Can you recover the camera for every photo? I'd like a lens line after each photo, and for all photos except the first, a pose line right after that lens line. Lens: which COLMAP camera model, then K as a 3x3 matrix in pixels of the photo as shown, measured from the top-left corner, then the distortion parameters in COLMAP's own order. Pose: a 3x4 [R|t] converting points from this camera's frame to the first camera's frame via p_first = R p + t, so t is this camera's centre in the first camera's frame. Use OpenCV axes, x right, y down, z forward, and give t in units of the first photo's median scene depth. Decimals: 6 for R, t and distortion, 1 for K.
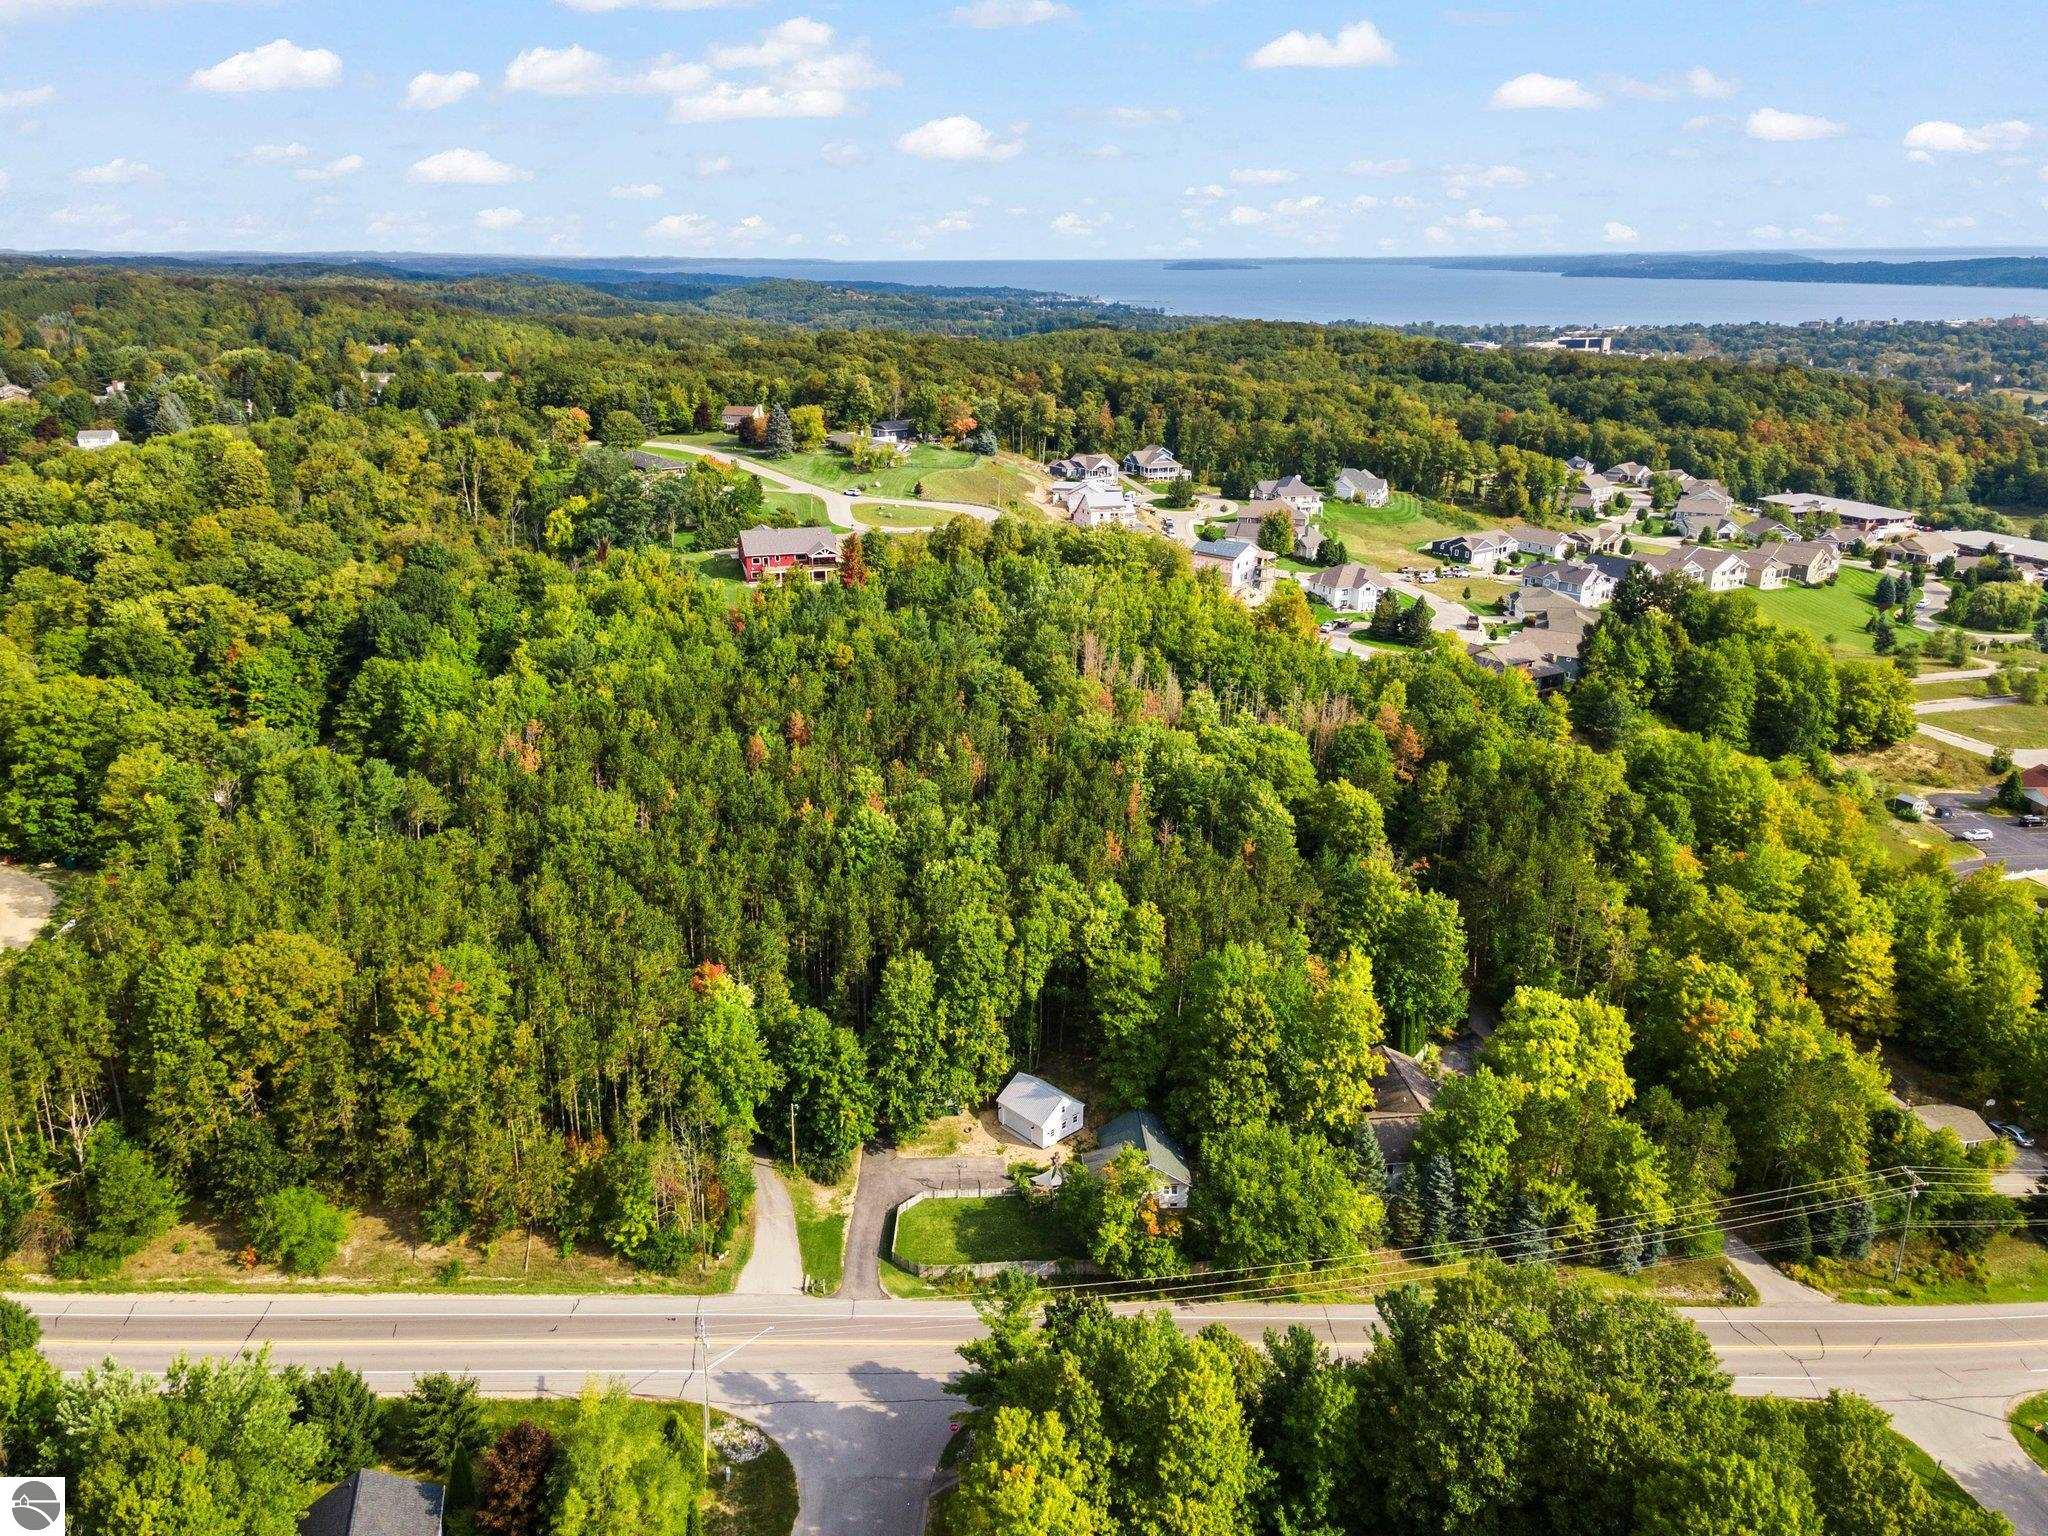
lens RADIAL K [[1701.4, 0, 1024.0], [0, 1701.4, 768.0], [0, 0, 1]] dist [-0.010117, 0.117434]
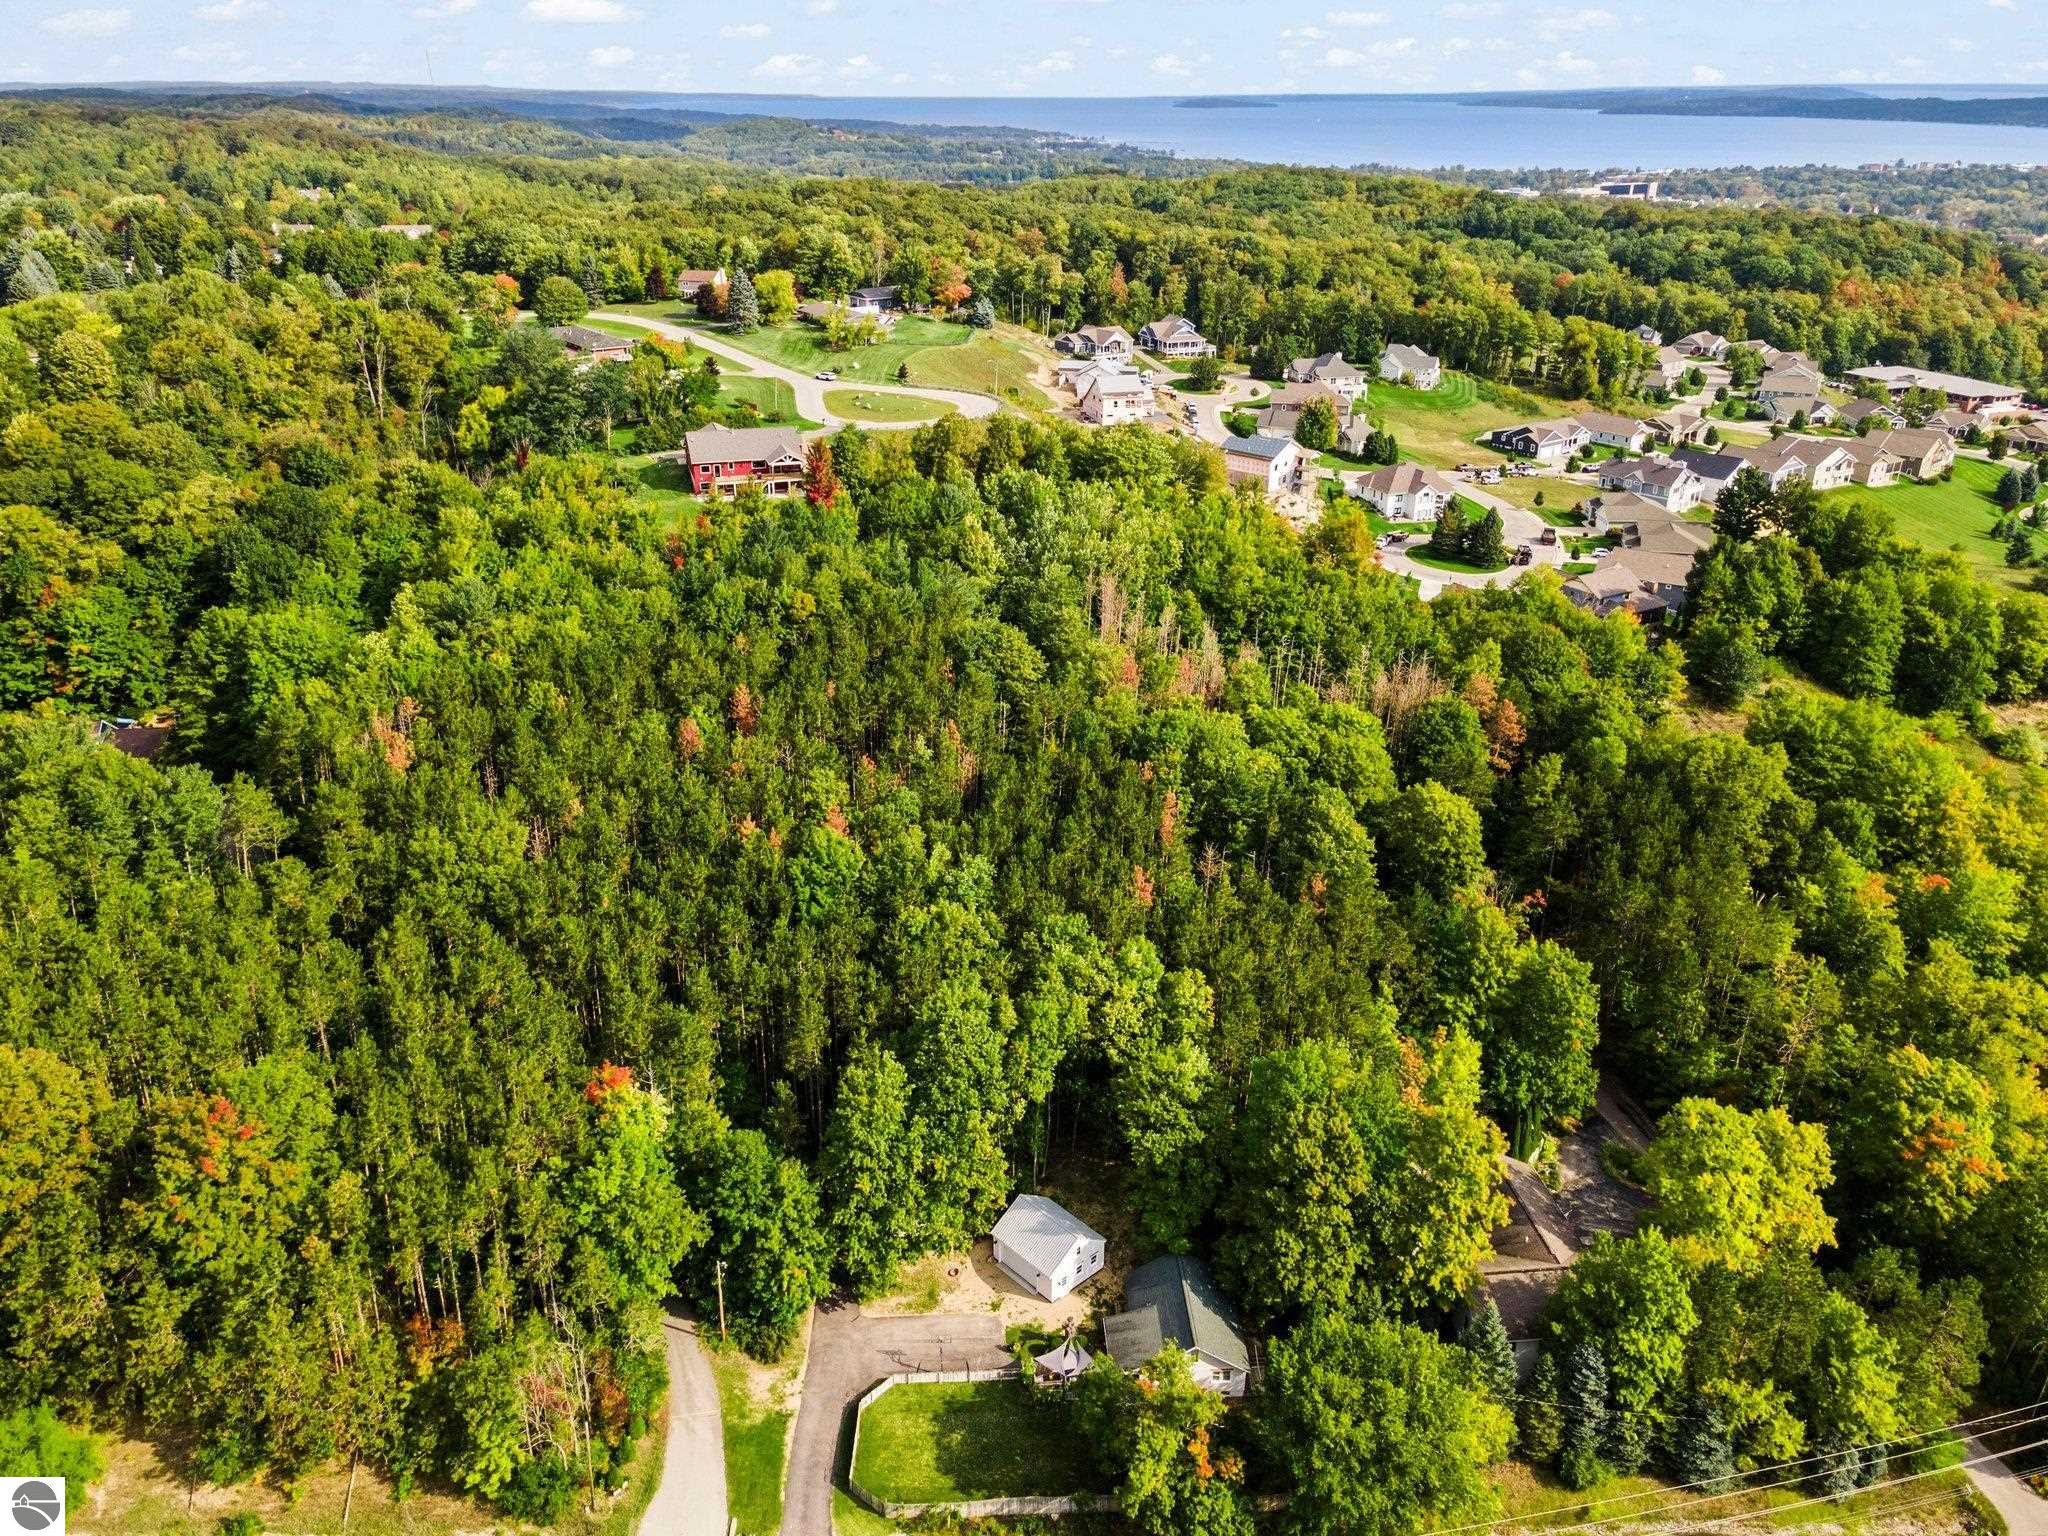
lens RADIAL K [[1701.4, 0, 1024.0], [0, 1701.4, 768.0], [0, 0, 1]] dist [-0.010117, 0.117434]
pose [[0.999996, 0.002582, 0.001154, -0.001977], [-0.002671, 0.996314, 0.085736, -0.056391], [-0.000928, -0.085739, 0.996317, 0.182835]]
